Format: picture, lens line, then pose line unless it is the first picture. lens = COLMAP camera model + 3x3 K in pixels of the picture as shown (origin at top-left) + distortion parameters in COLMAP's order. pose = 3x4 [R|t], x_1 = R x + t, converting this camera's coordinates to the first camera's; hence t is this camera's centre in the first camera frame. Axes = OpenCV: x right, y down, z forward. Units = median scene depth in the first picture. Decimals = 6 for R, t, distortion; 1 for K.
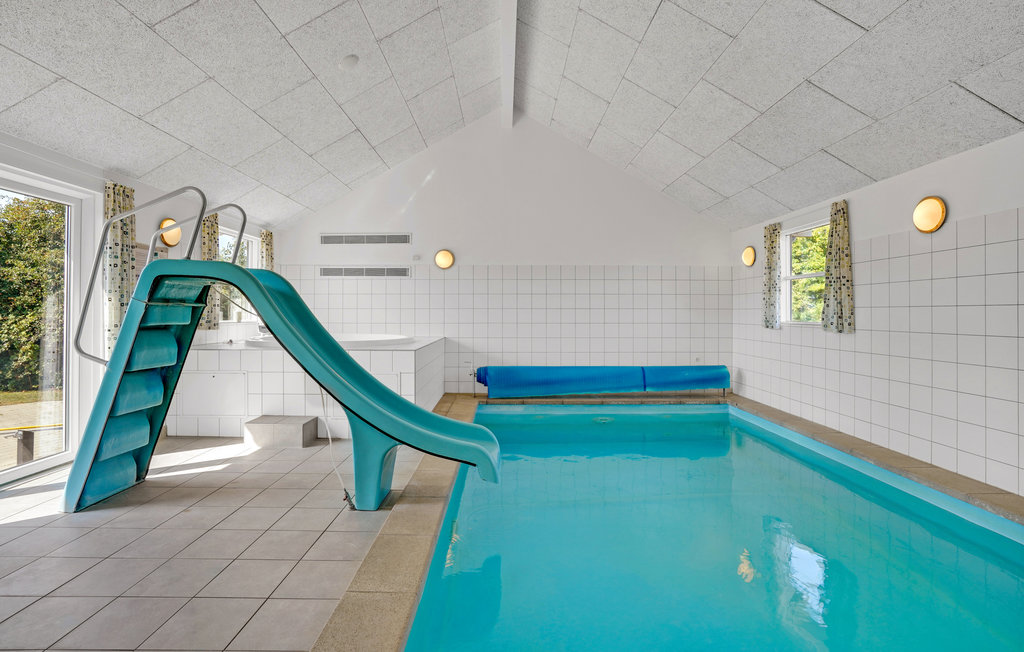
lens RADIAL K [[474.1, 0, 509.4], [0, 474.1, 321.8], [0, 0, 1]] dist [-0.058208, 0.022207]
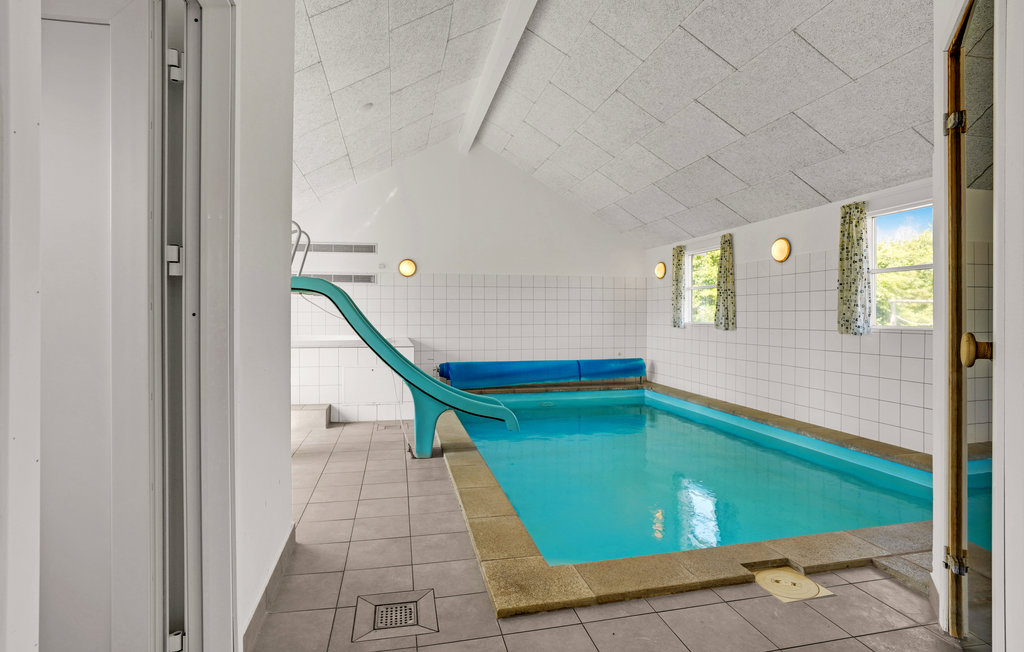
lens RADIAL K [[498.8, 0, 509.4], [0, 498.8, 337.9], [0, 0, 1]] dist [-0.049966, 0.000141]
pose [[0.977881, -0.011022, 0.208874, -0.183907], [0.005448, 0.999614, 0.027244, 0.003060], [-0.209093, -0.025503, 0.977563, -0.247510]]
